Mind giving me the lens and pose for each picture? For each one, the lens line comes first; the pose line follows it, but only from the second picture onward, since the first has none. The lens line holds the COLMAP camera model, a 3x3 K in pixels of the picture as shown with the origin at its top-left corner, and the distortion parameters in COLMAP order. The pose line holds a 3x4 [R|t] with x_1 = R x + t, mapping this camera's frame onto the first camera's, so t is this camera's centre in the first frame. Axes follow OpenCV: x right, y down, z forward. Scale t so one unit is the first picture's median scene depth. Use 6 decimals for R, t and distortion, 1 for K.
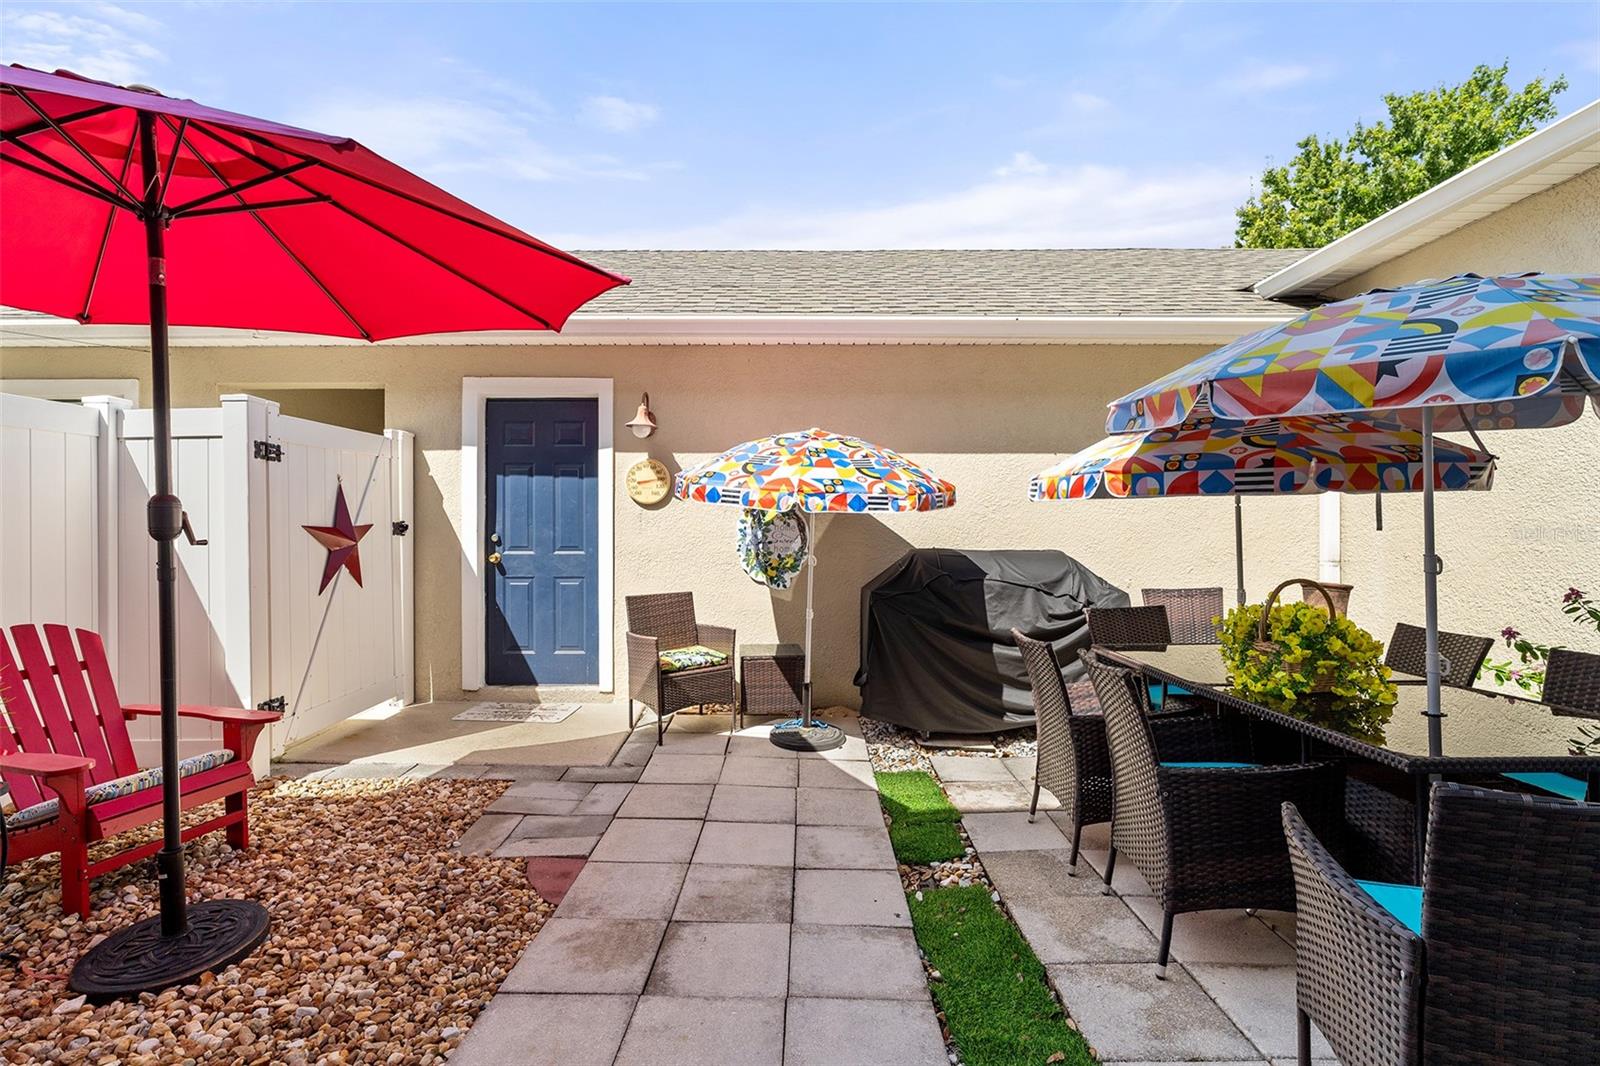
lens RADIAL K [[725.7, 0, 812.6], [0, 725.7, 526.7], [0, 0, 1]] dist [-0.005164, 0.001065]
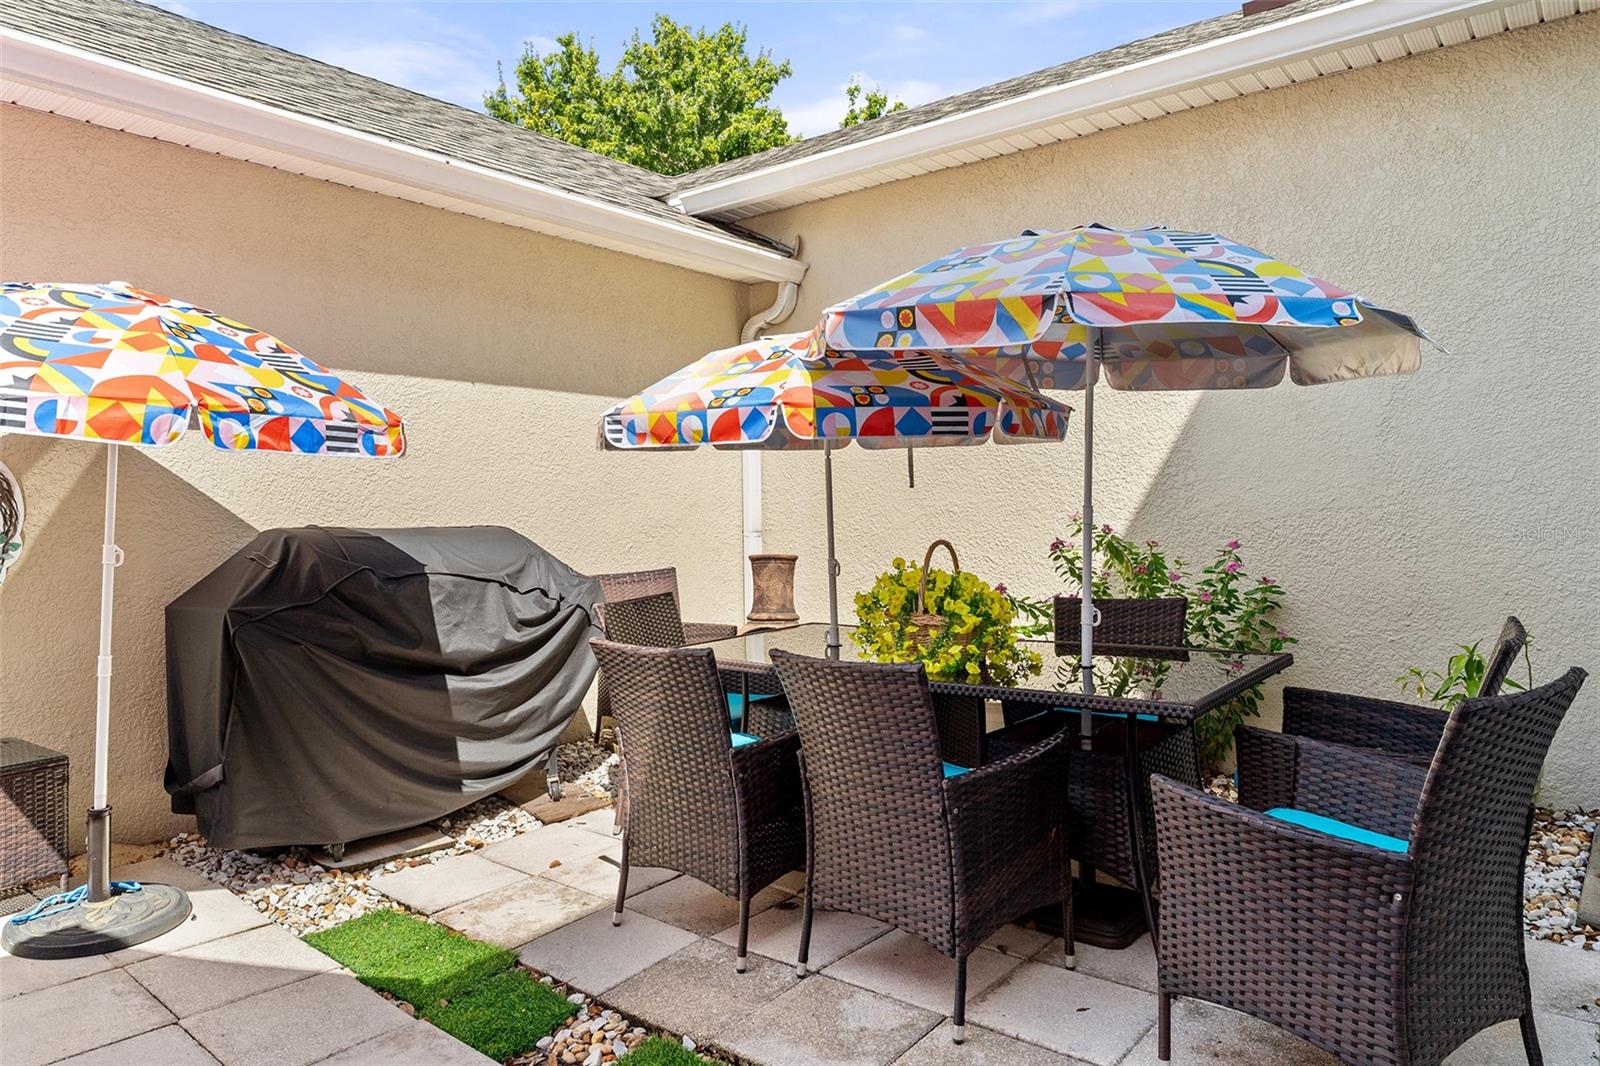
lens RADIAL K [[1001.9, 0, 801.3], [0, 1001.9, 529.4], [0, 0, 1]] dist [-0.008774, 0.004183]
pose [[0.628031, -0.028065, 0.777682, -0.251216], [0.010413, 0.999563, 0.027663, 0.016583], [-0.778119, -0.009275, 0.628049, 0.245533]]
